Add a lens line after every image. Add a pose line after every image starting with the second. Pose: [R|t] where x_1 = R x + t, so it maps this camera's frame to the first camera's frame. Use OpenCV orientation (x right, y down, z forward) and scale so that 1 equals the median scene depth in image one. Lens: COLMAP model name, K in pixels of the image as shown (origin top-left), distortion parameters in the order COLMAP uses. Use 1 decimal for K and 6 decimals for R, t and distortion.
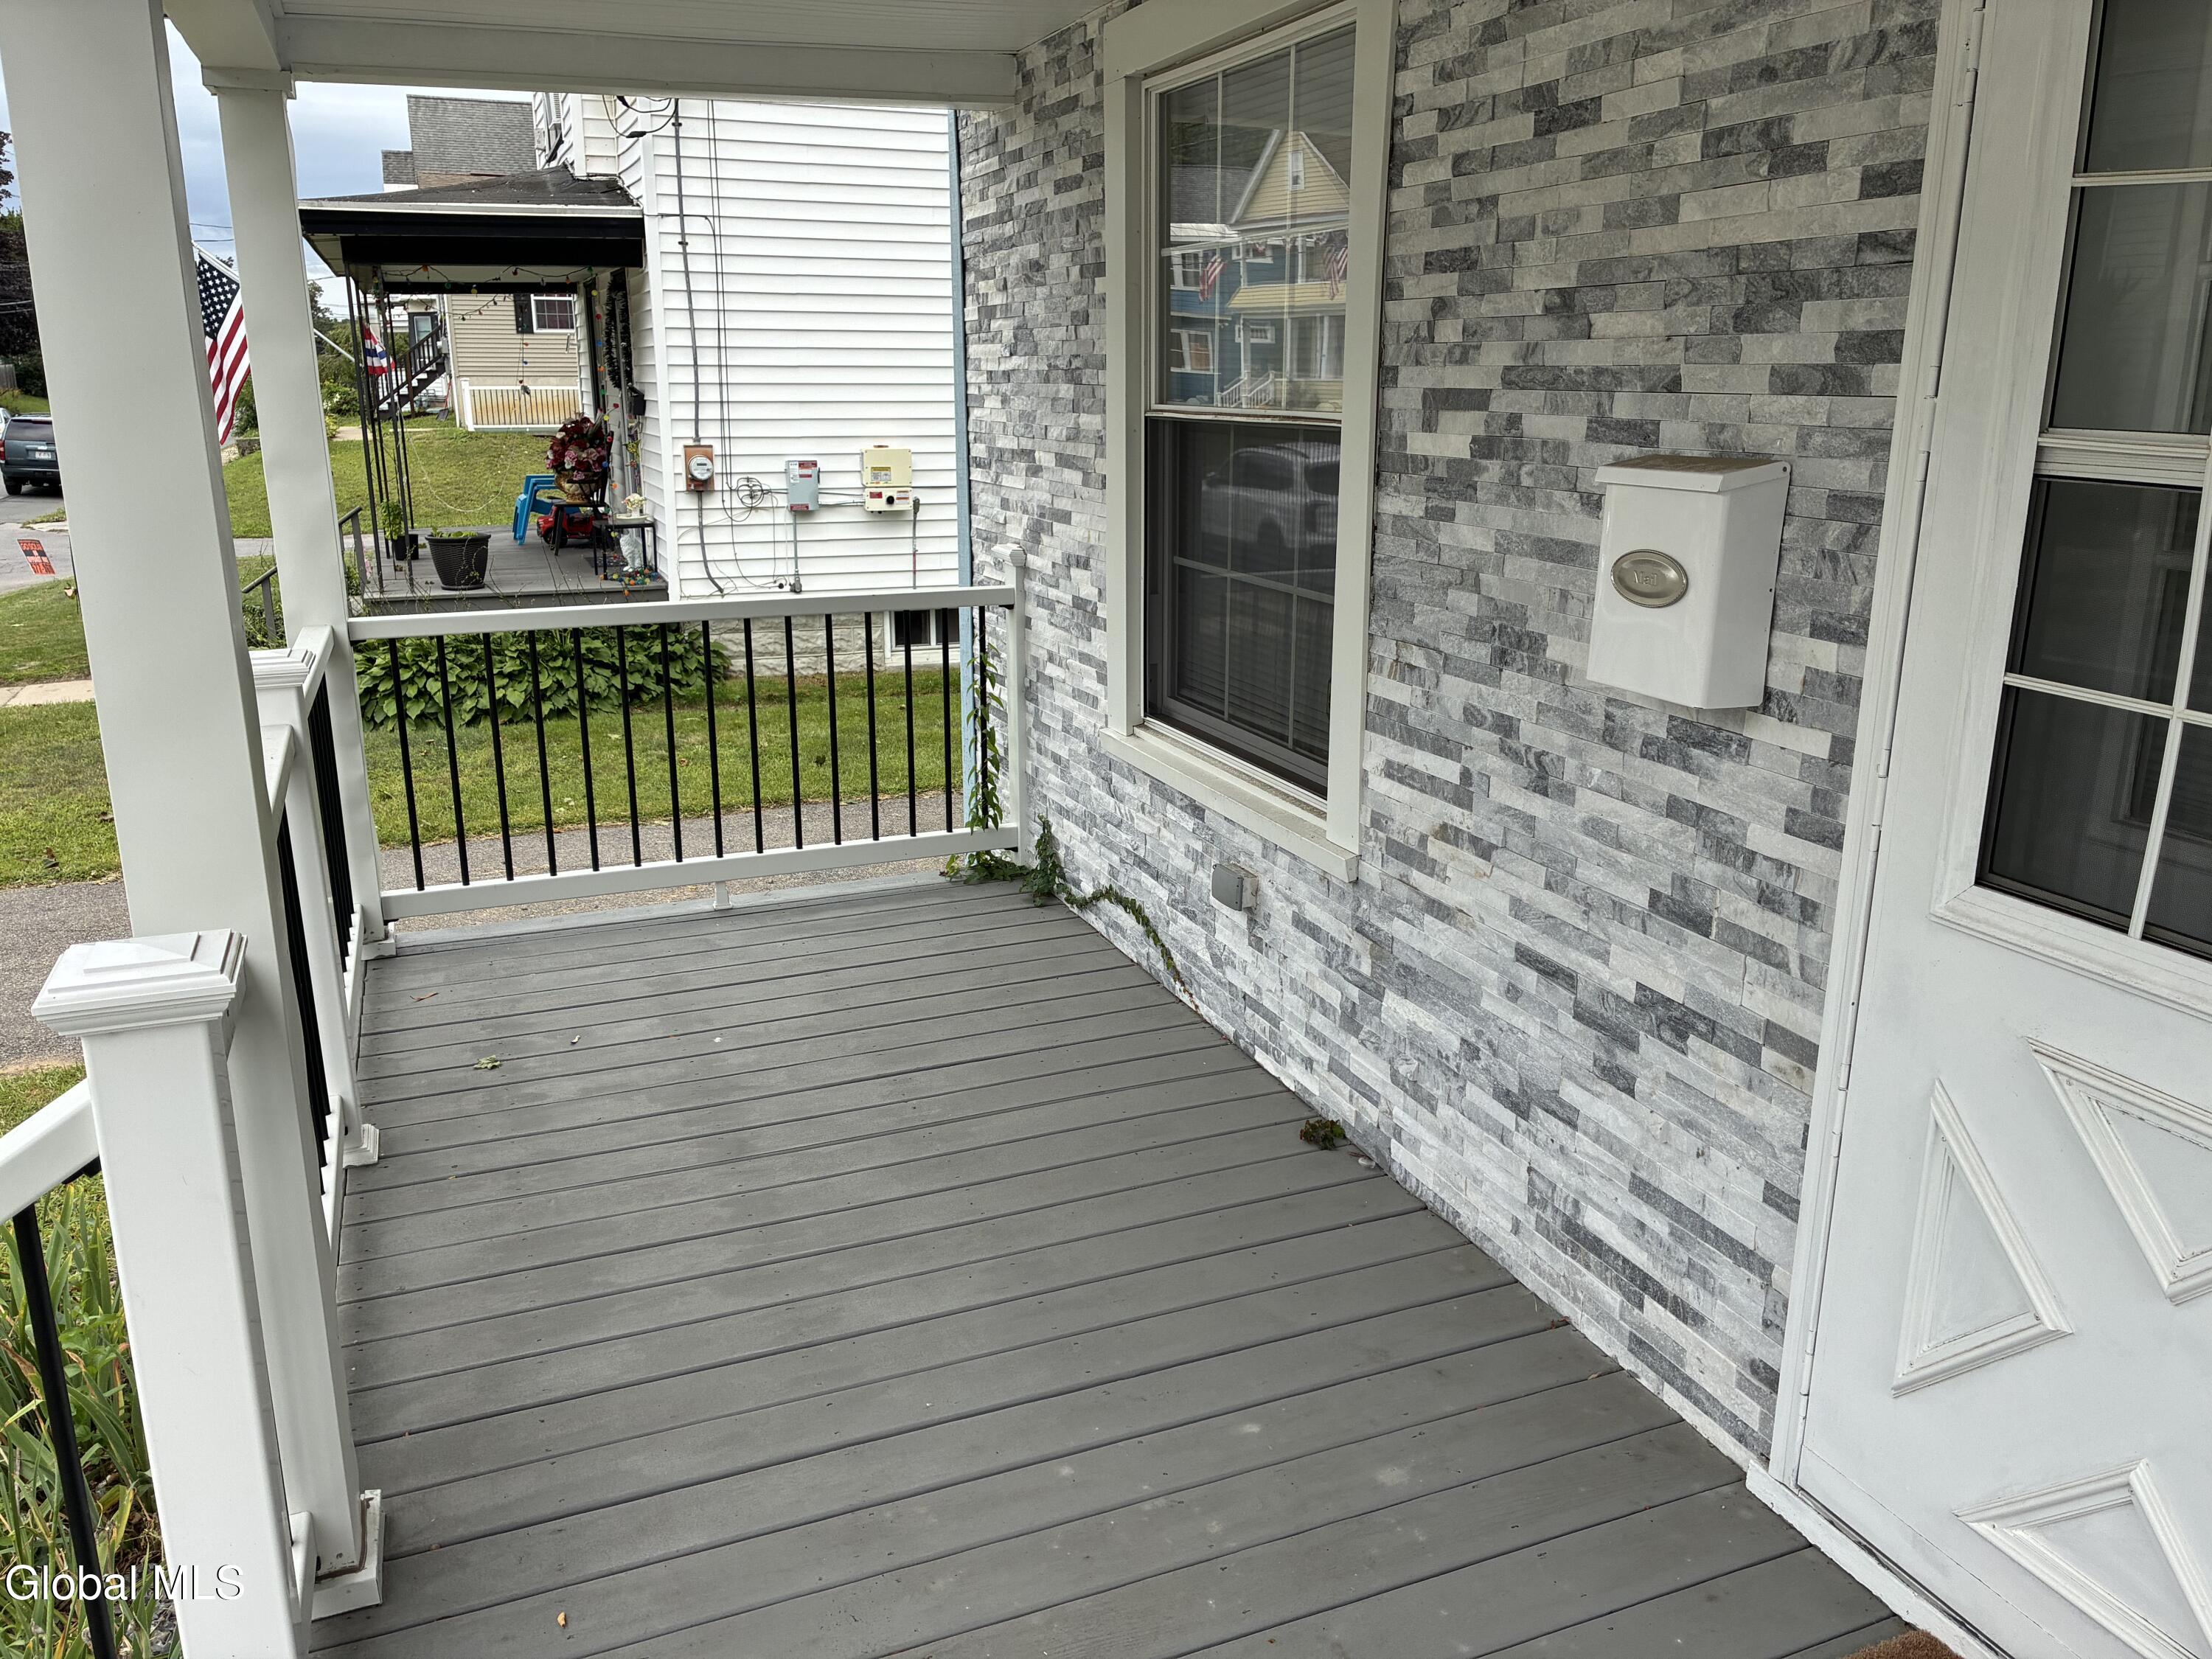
lens RADIAL K [[1660.6, 0, 1115.5], [0, 1660.6, 818.3], [0, 0, 1]] dist [0.039909, -0.050411]
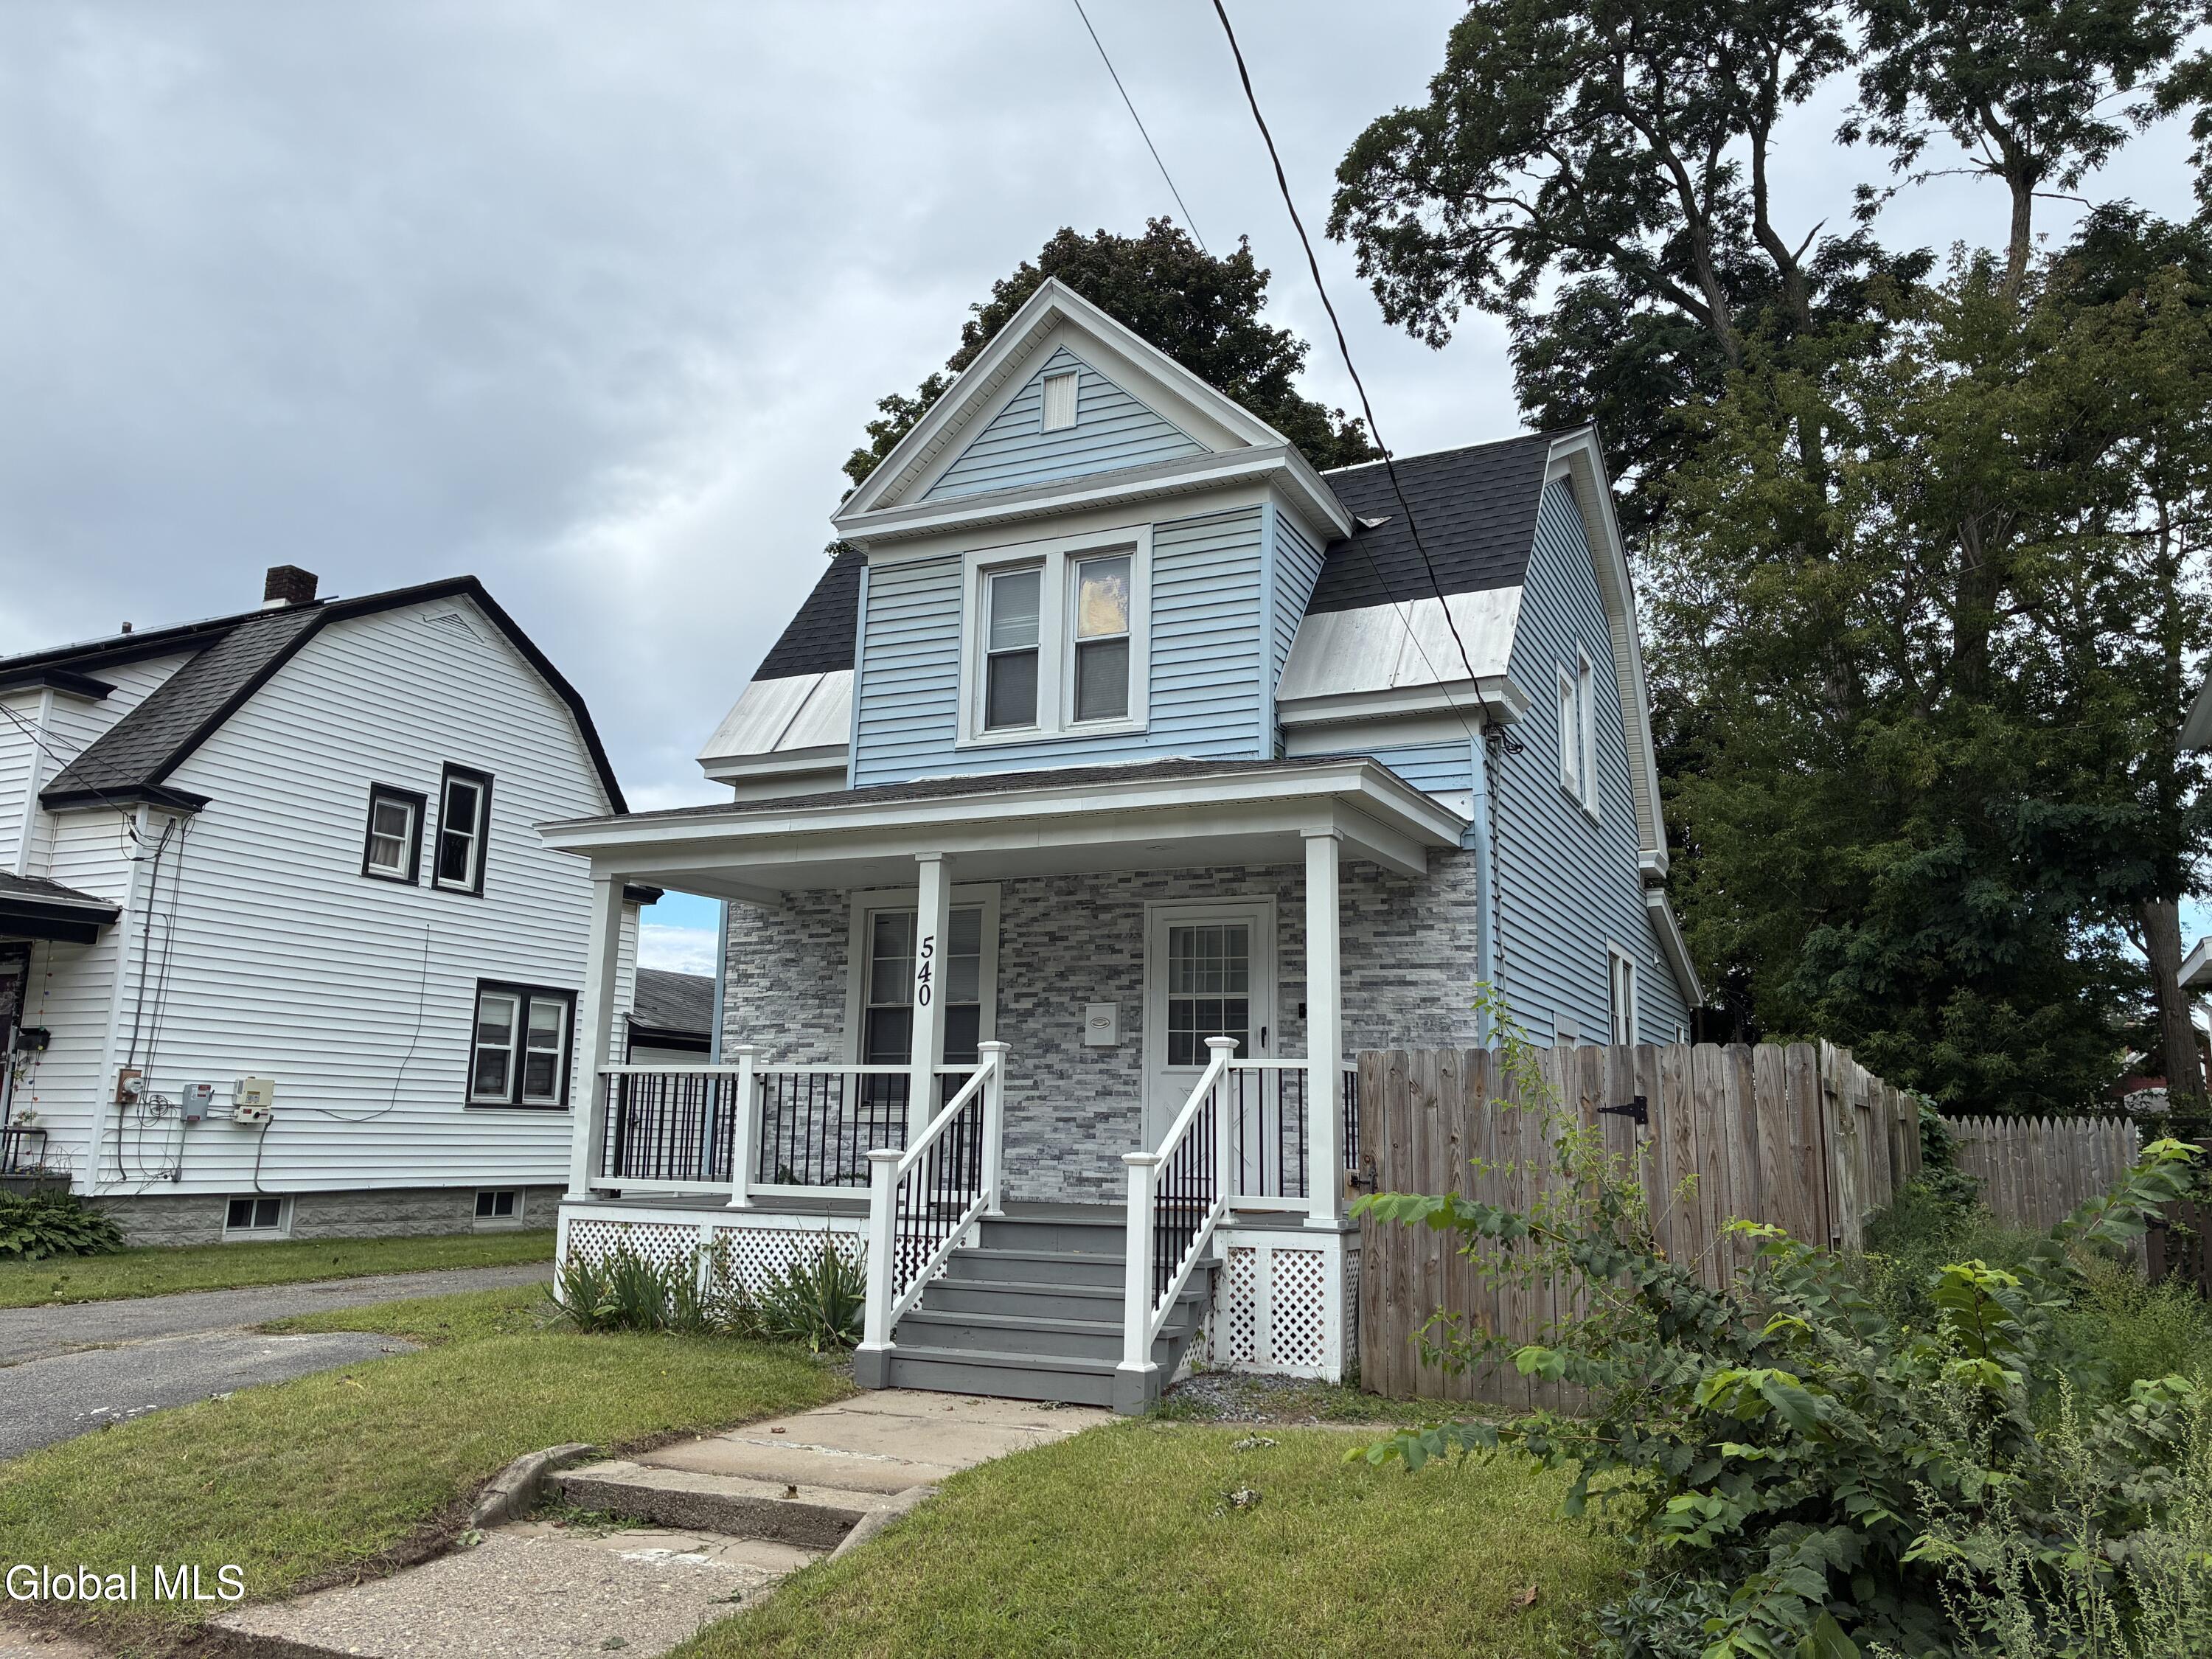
lens RADIAL K [[1660.6, 0, 1123.9], [0, 1660.6, 805.6], [0, 0, 1]] dist [0.039909, -0.050411]
pose [[0.730758, 0.149759, 0.666007, -2.675462], [0.160534, 0.910575, -0.380895, 1.031426], [-0.663492, 0.385259, 0.641369, -2.229434]]
